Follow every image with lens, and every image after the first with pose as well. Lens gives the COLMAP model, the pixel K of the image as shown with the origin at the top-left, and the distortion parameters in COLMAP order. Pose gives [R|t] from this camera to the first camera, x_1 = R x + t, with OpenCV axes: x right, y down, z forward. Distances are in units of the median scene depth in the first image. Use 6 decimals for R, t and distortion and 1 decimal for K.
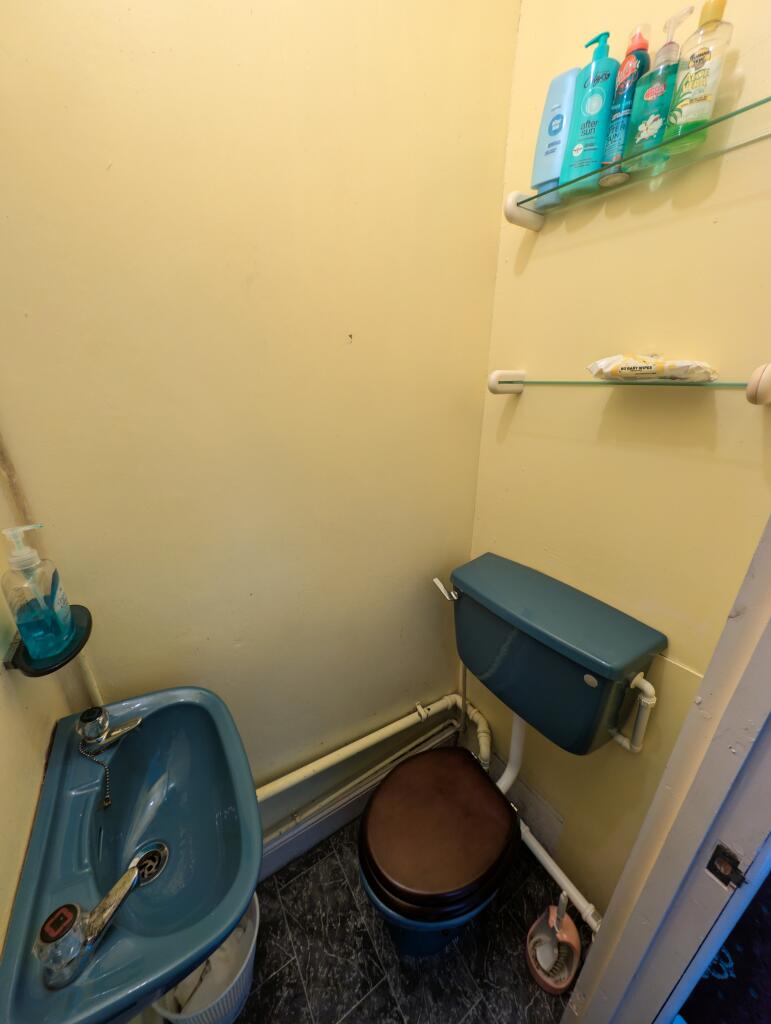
lens RADIAL K [[363.9, 0, 388.3], [0, 363.9, 497.1], [0, 0, 1]] dist [0.019443, -0.006091]
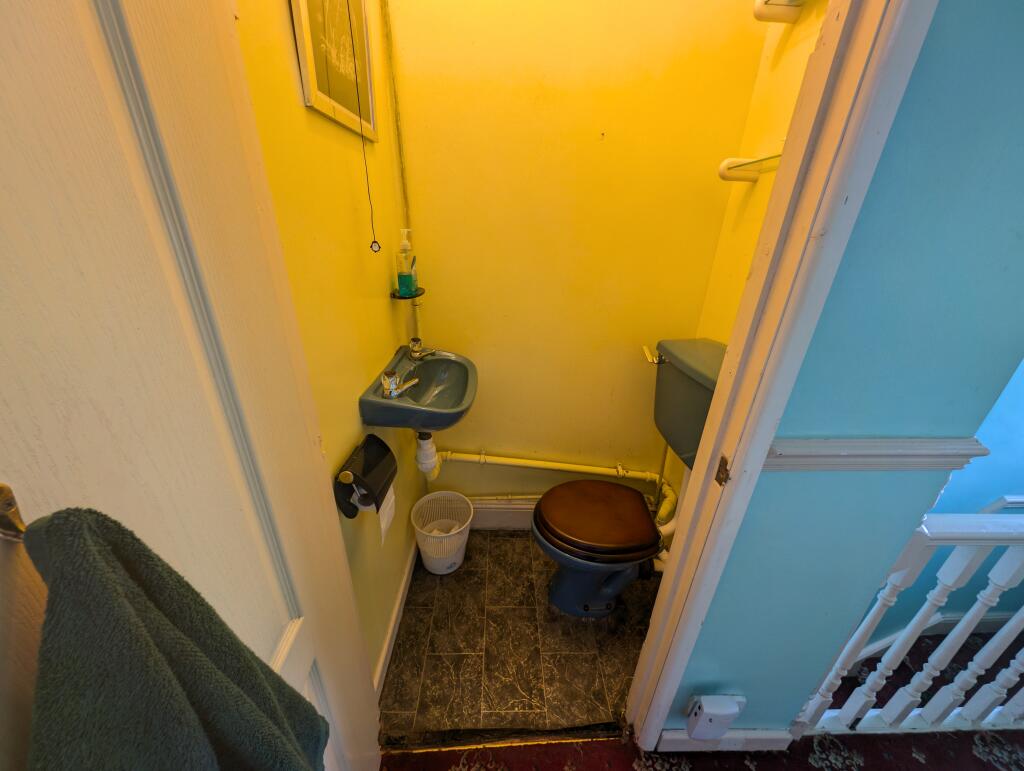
lens RADIAL K [[392.6, 0, 511.2], [0, 392.6, 386.8], [0, 0, 1]] dist [-0.000768, -0.000439]
pose [[0.840855, 0.208342, -0.499556, 0.473683], [-0.196653, 0.977472, 0.076651, 0.374973], [0.504272, 0.033787, 0.862884, -0.354726]]
